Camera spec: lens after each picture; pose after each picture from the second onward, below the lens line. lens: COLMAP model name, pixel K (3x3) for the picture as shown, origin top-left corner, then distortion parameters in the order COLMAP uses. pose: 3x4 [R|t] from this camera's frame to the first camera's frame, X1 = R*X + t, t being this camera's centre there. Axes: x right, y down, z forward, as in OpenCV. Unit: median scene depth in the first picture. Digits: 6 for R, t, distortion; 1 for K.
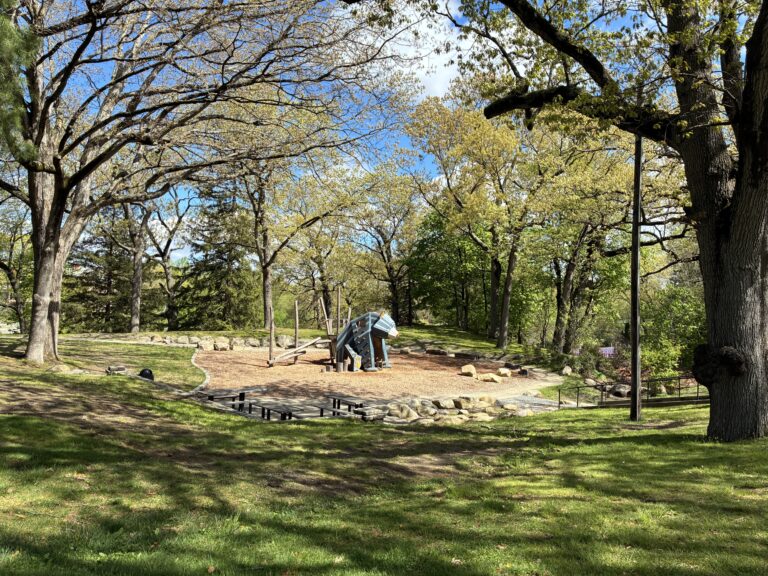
lens RADIAL K [[530.3, 0, 384.0], [0, 530.3, 288.0], [0, 0, 1]] dist [-0.002529, -0.003509]
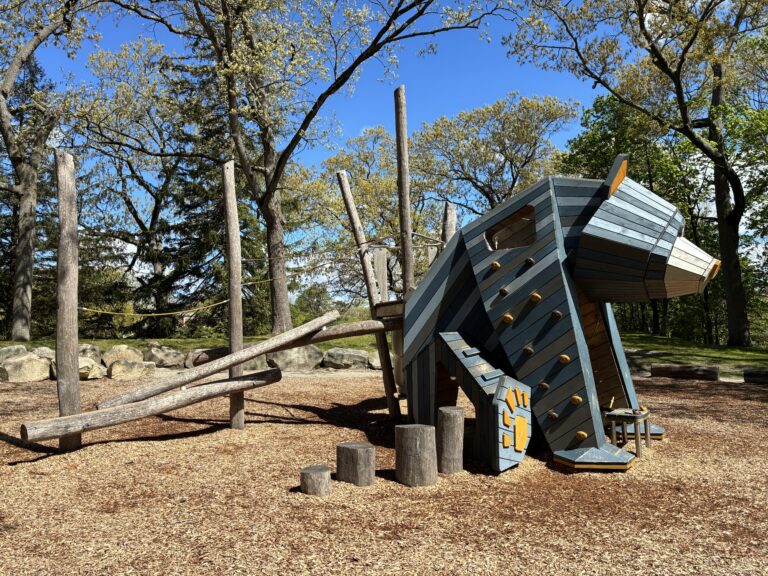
lens RADIAL K [[530.3, 0, 384.0], [0, 530.3, 288.0], [0, 0, 1]] dist [-0.002529, -0.003509]
pose [[0.985602, -0.053993, -0.160227, -0.061586], [0.042840, 0.996465, -0.072261, 0.104131], [0.163563, 0.064356, 0.984432, 0.791961]]
